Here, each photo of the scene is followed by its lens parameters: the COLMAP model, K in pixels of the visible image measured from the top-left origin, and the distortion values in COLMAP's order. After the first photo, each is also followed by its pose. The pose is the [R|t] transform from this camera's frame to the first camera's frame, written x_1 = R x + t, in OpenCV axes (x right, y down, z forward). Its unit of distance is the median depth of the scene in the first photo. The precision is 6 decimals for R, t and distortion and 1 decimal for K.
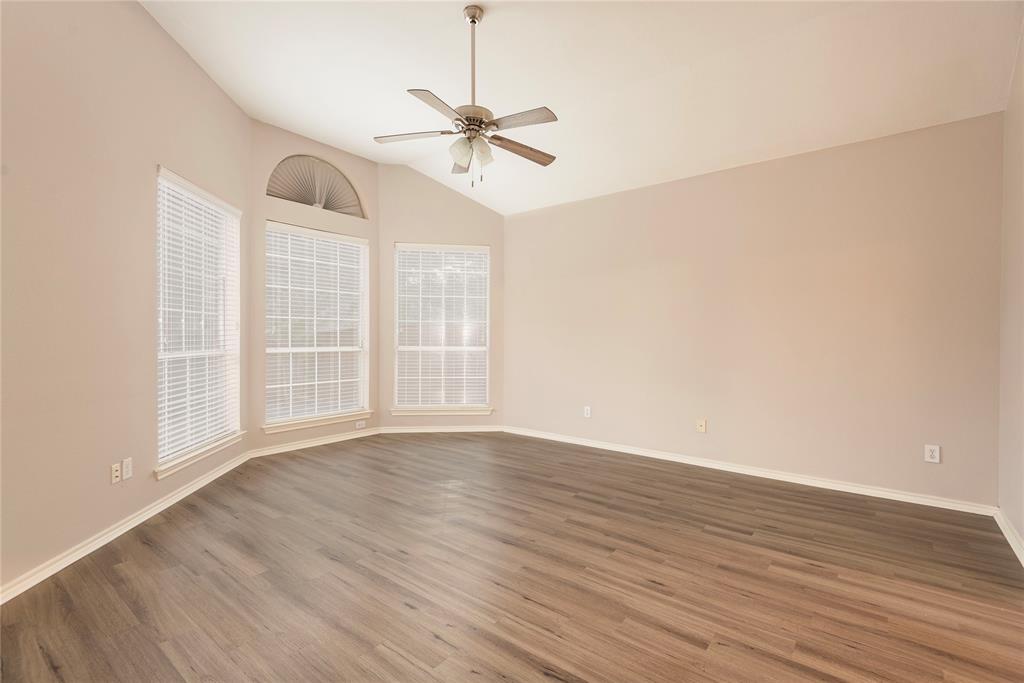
lens RADIAL K [[463.7, 0, 510.3], [0, 463.7, 340.7], [0, 0, 1]] dist [0.016121, -0.009570]
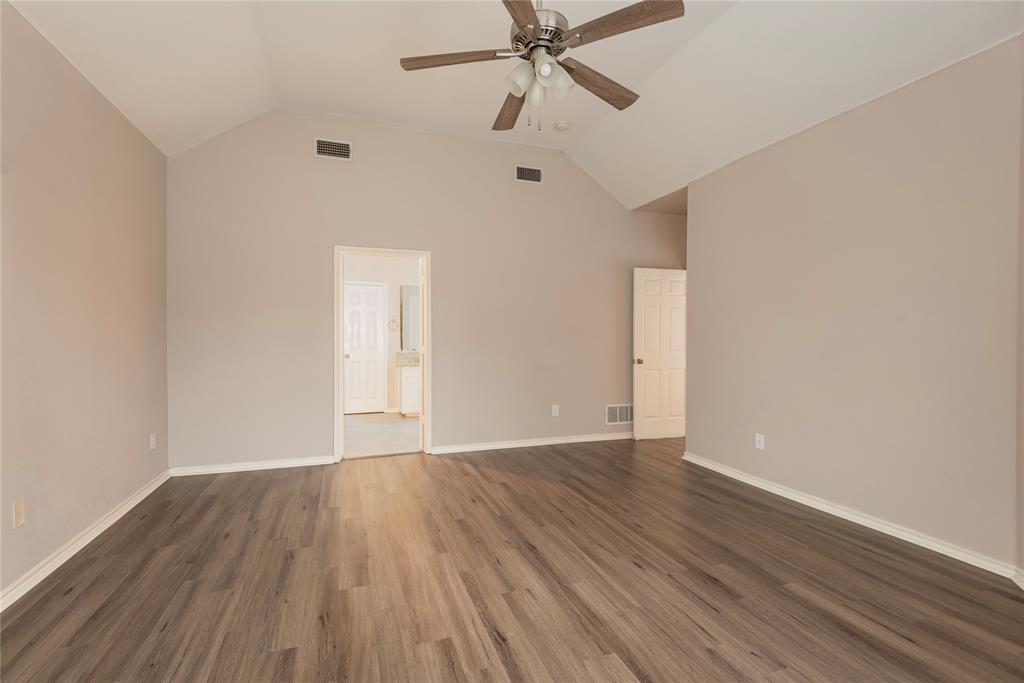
lens RADIAL K [[463.7, 0, 511.5], [0, 463.7, 340.0], [0, 0, 1]] dist [0.016121, -0.009570]
pose [[-0.853130, -0.010568, 0.521591, -0.519679], [-0.004074, 0.999899, 0.013595, -0.019121], [-0.521683, 0.009474, -0.853087, 2.017422]]
